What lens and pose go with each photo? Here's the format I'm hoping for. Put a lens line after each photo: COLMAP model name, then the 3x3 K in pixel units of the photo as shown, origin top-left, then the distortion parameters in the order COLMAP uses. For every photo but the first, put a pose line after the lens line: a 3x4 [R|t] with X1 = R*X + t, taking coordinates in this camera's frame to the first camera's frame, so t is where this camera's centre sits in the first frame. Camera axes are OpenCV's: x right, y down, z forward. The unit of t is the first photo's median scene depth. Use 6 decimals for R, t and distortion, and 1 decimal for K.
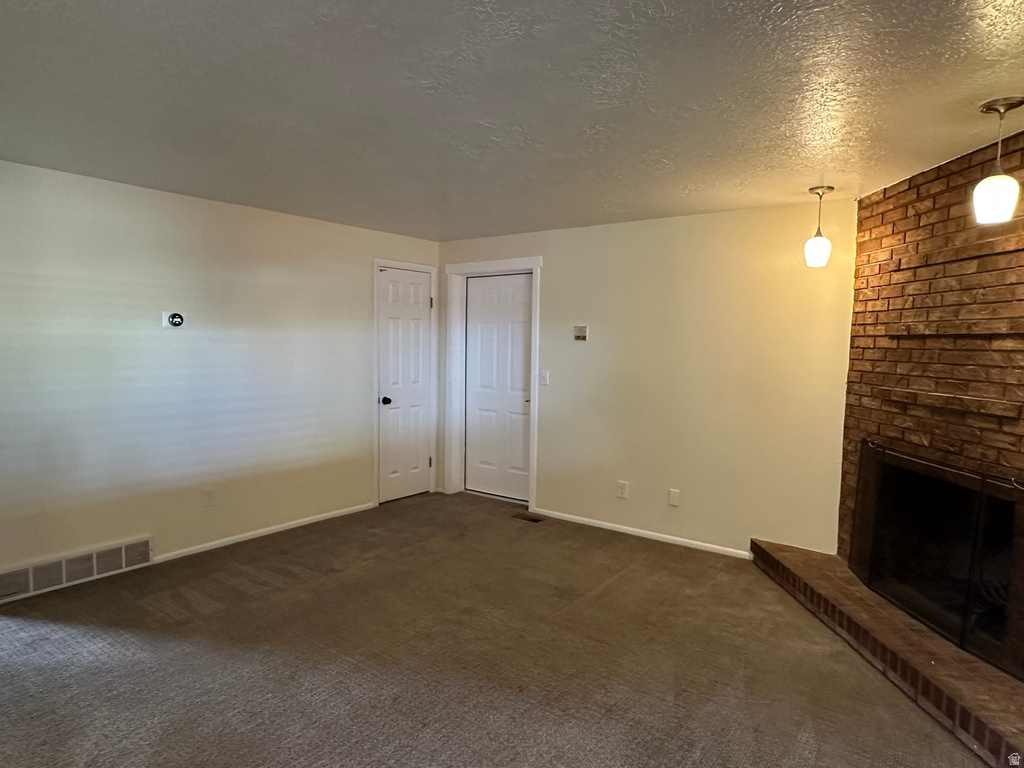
lens RADIAL K [[636.3, 0, 511.5], [0, 636.3, 390.3], [0, 0, 1]] dist [-0.004952, 0.002686]
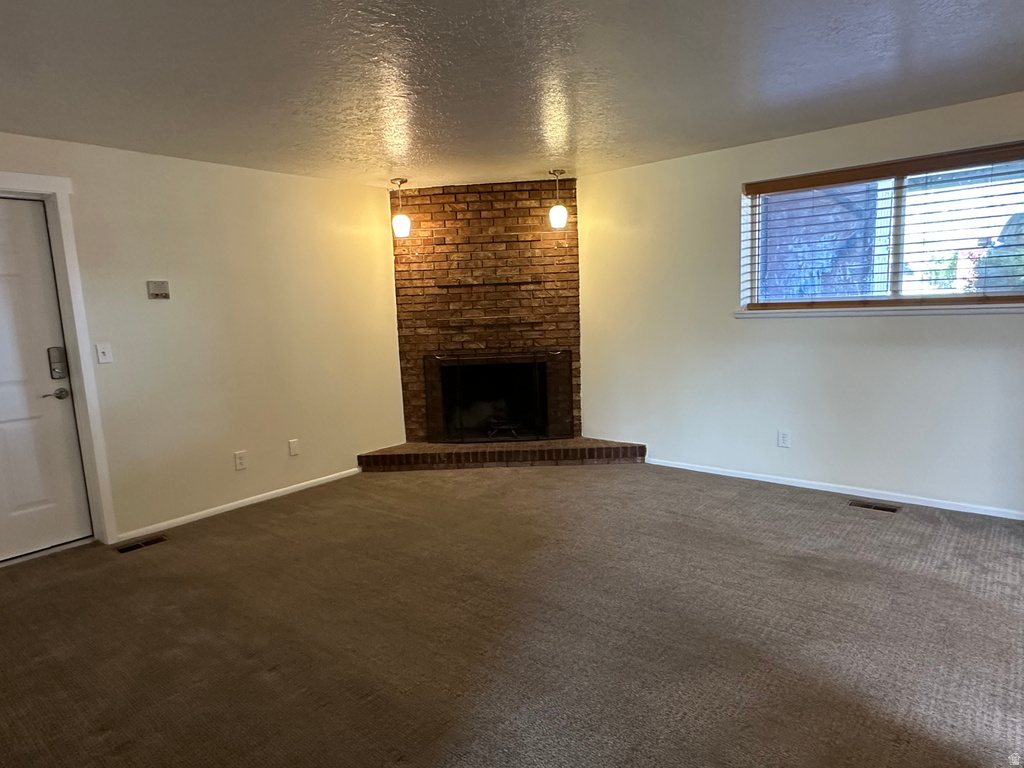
lens RADIAL K [[636.3, 0, 503.4], [0, 636.3, 392.8], [0, 0, 1]] dist [-0.004952, 0.002686]
pose [[0.020238, -0.156791, 0.987424, -1.036673], [0.120512, 0.980808, 0.153270, -0.050726], [-0.992506, 0.115894, 0.038745, 0.842959]]
